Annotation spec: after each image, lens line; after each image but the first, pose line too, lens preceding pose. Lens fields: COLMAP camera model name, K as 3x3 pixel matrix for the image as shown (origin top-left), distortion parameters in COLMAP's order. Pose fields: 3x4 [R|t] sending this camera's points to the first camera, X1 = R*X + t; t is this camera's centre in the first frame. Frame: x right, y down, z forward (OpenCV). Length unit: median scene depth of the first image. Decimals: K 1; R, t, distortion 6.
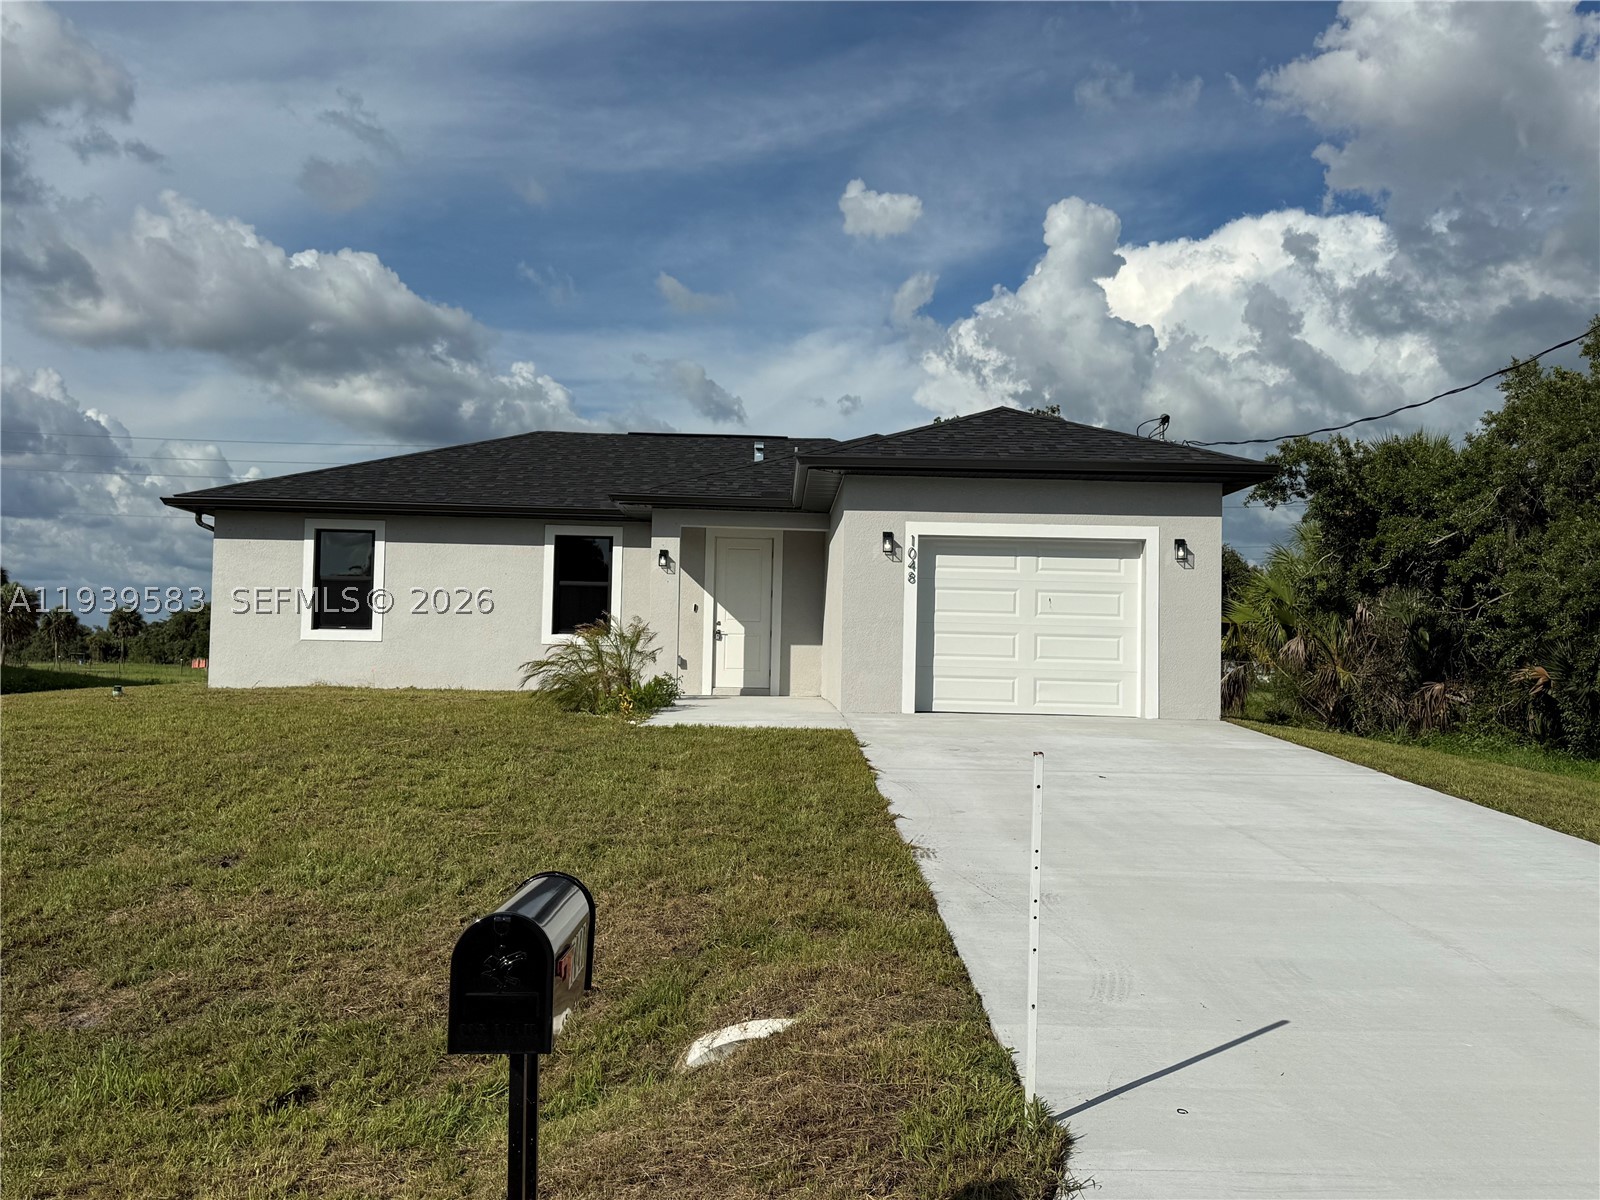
lens RADIAL K [[1463.3, 0, 800.0], [0, 1463.3, 600.0], [0, 0, 1]] dist [0.097635, -0.124808]
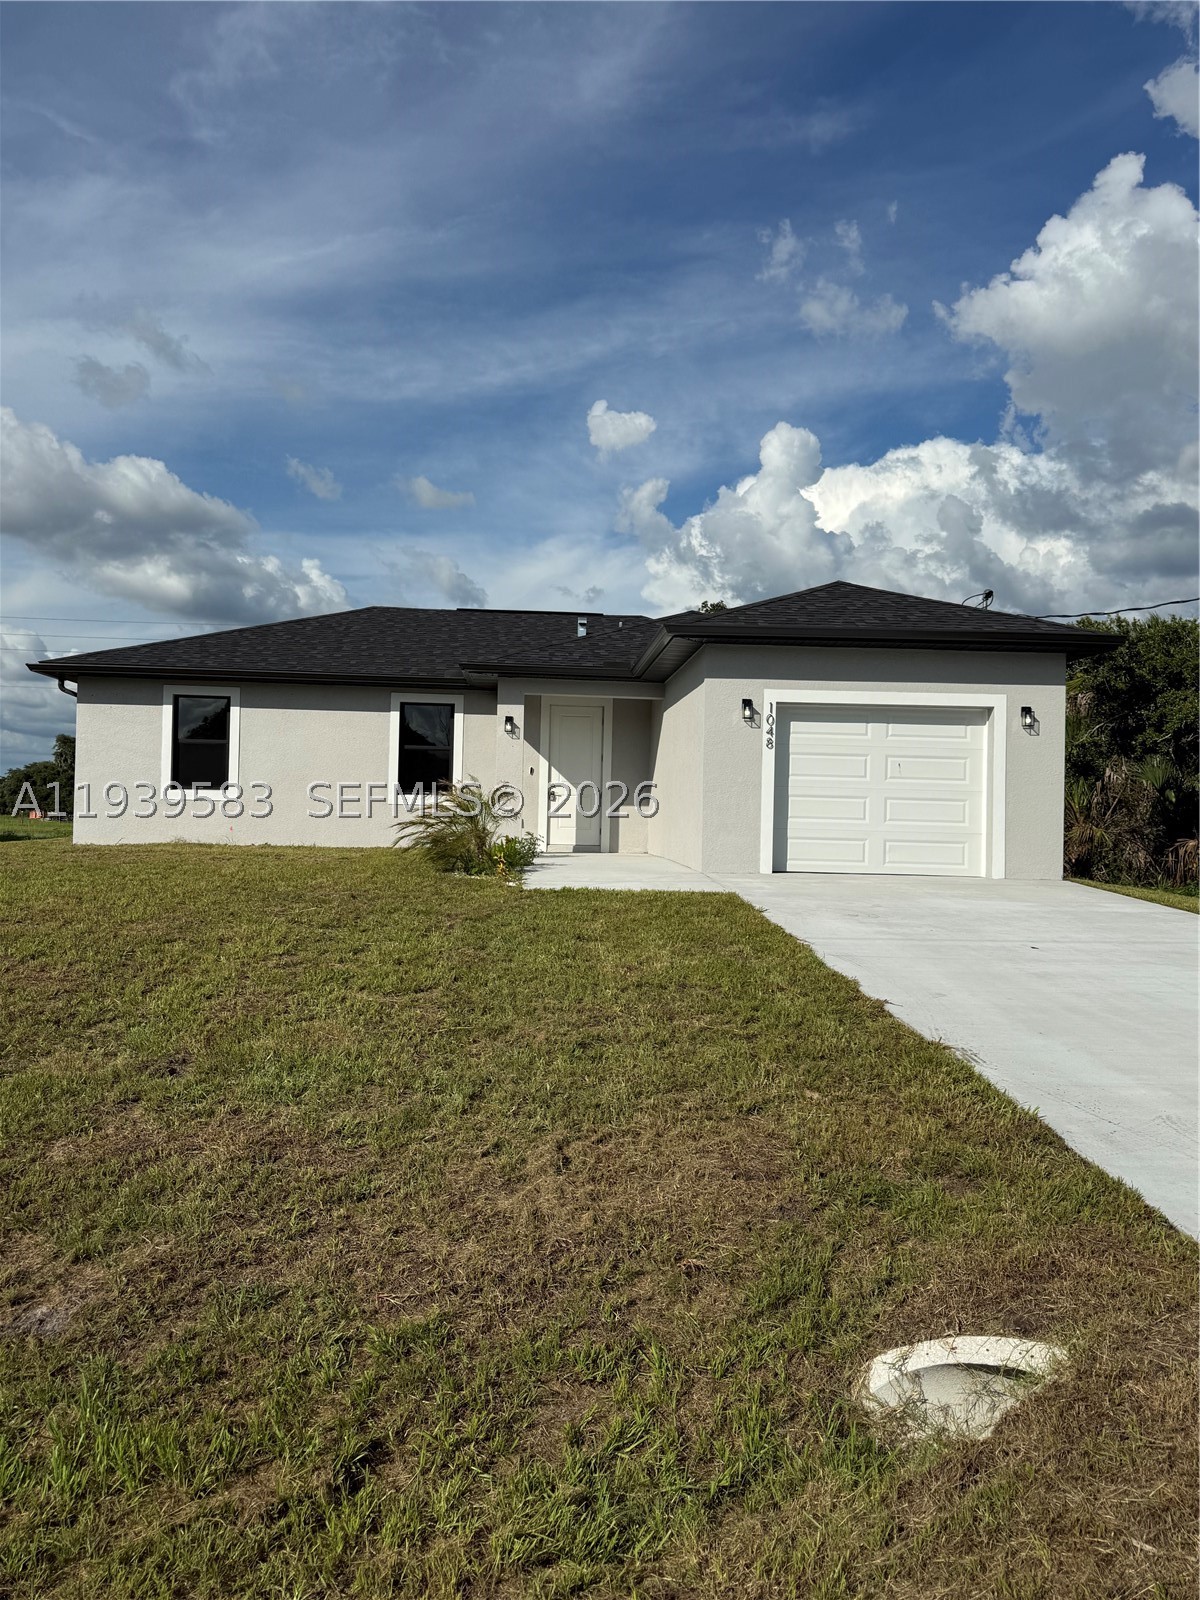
lens RADIAL K [[1200.2, 0, 572.4], [0, 1200.2, 798.7], [0, 0, 1]] dist [0.114385, -0.163376]
pose [[0.999307, 0.002275, 0.037156, -0.076011], [-0.003388, 0.999546, 0.029934, -0.000764], [-0.037071, -0.030040, 0.998861, 0.120860]]
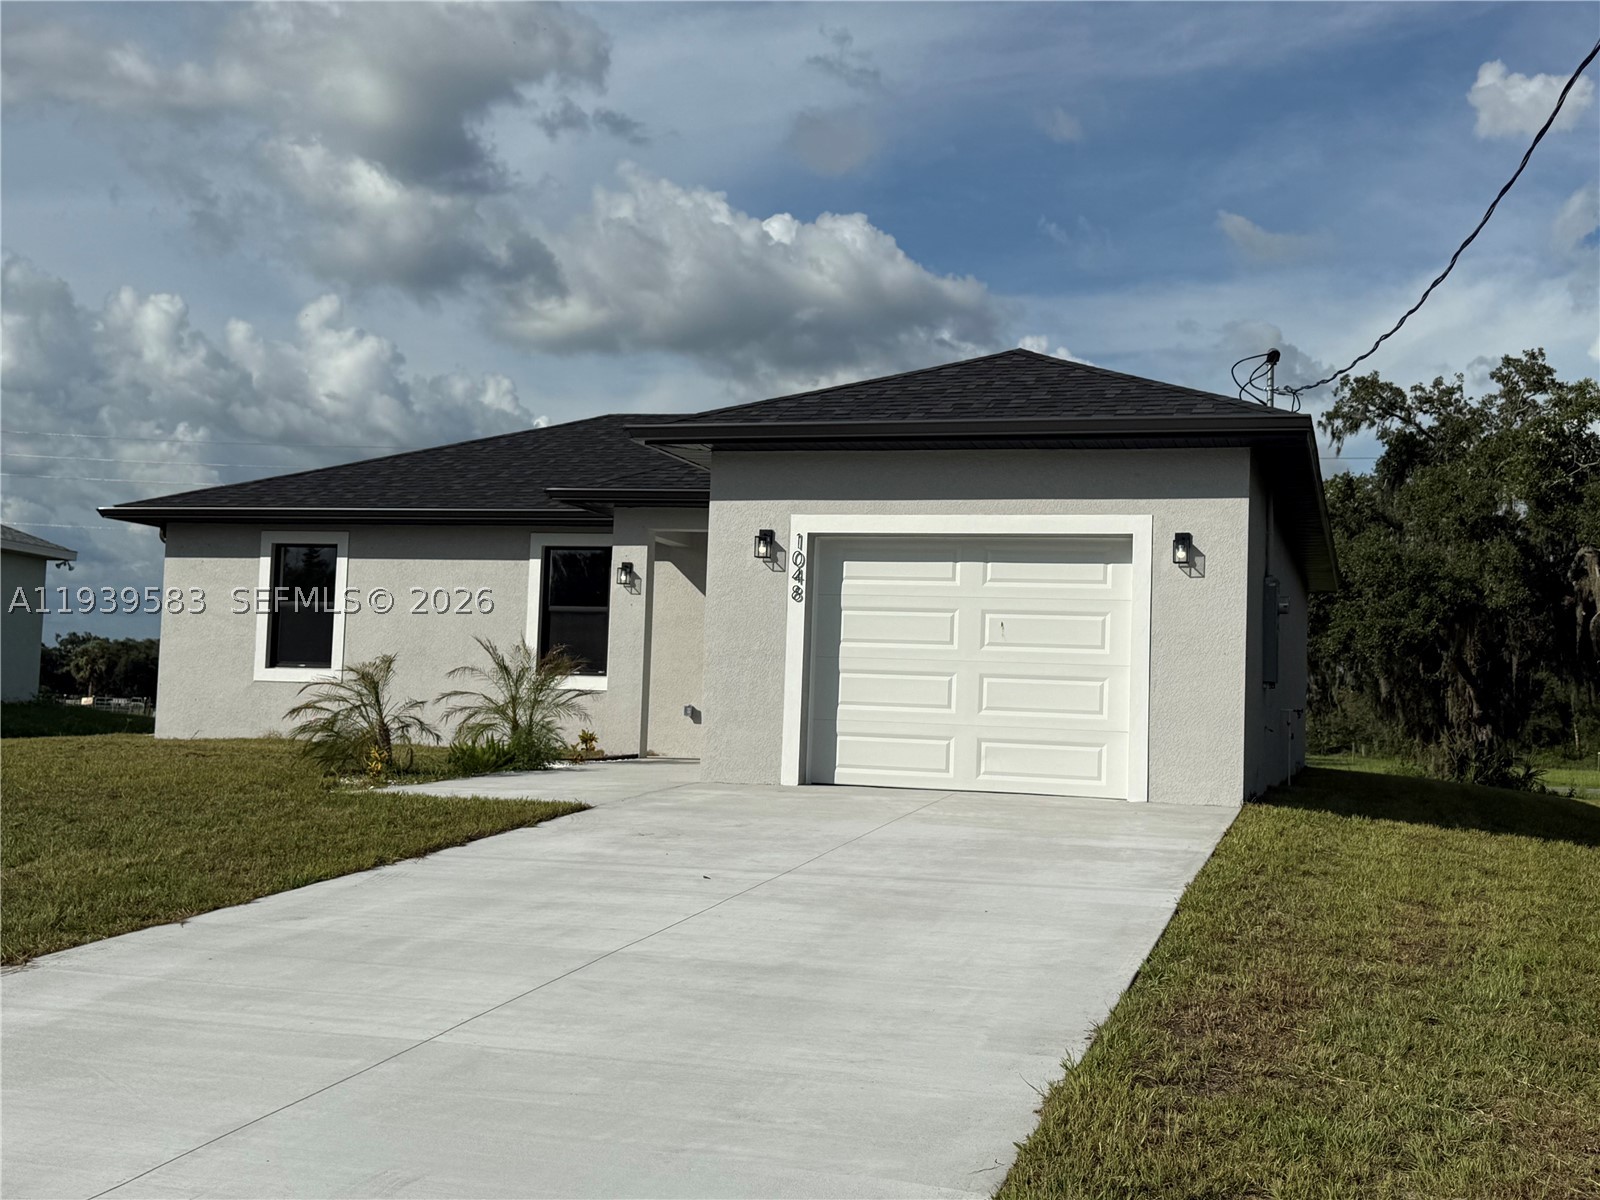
lens RADIAL K [[1888.8, 0, 800.0], [0, 1888.8, 600.0], [0, 0, 1]] dist [0.010934, 0.023424]
pose [[0.939615, -0.007053, -0.342159, 0.311645], [-0.000536, 0.999756, -0.022082, 0.006427], [0.342232, 0.020932, 0.939382, 0.112812]]
